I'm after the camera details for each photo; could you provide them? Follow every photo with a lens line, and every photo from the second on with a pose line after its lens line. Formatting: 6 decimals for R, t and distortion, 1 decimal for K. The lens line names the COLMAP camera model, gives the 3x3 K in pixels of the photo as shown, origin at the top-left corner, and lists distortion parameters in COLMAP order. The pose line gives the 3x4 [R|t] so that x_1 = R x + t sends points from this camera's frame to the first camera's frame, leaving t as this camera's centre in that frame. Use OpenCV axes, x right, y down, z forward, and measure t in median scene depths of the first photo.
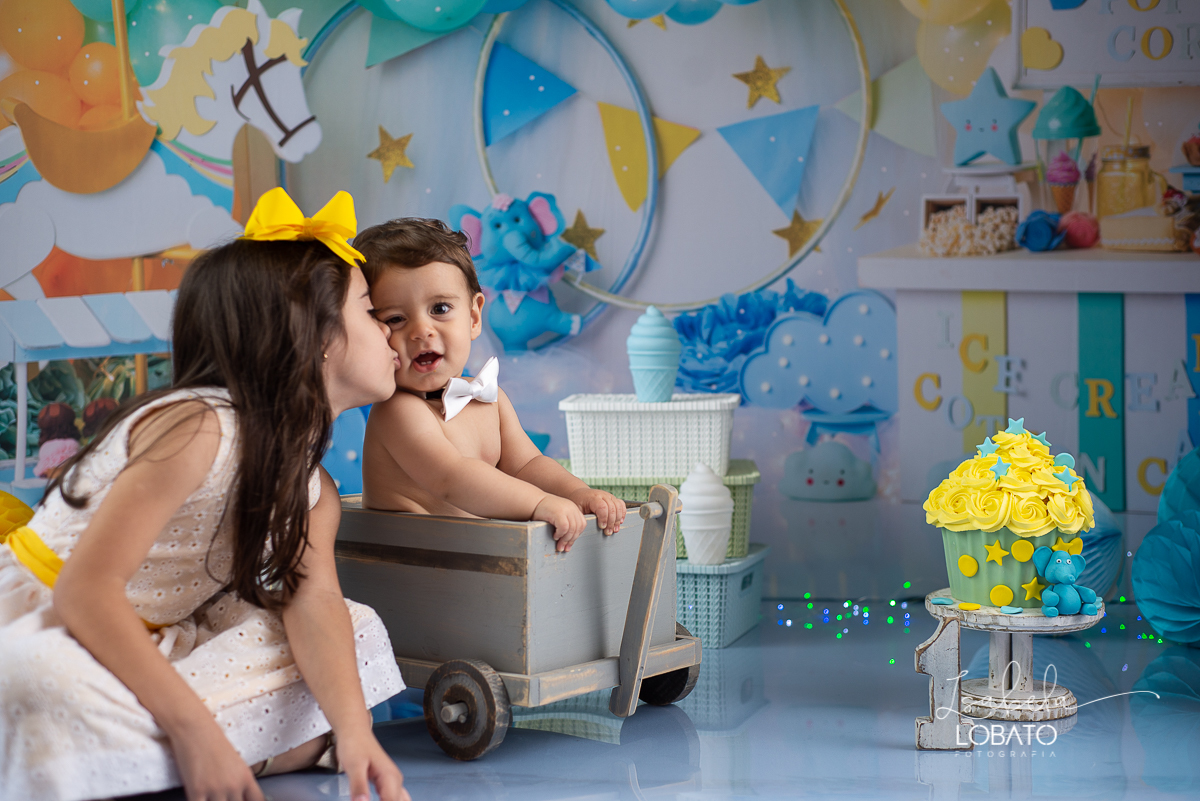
lens RADIAL K [[1841.5, 0, 590.1], [0, 1841.5, 351.5], [0, 0, 1]] dist [-0.020155, 0.000000]
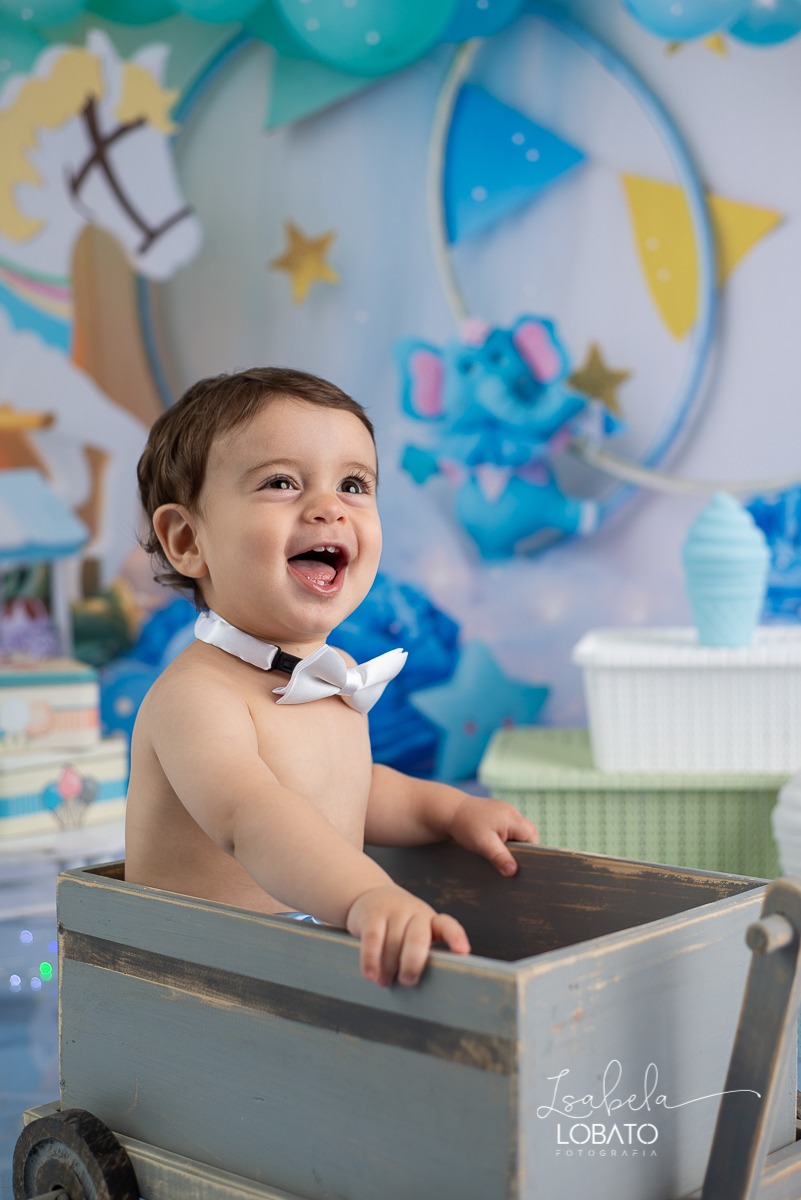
lens RADIAL K [[1841.5, 0, 403.7], [0, 1841.5, 600.2], [0, 0, 1]] dist [-0.020155, 0.000000]
pose [[0.996469, -0.009064, -0.083467, -0.019028], [0.012049, 0.999303, 0.035328, -0.009108], [0.083089, -0.036209, 0.995884, 0.343178]]
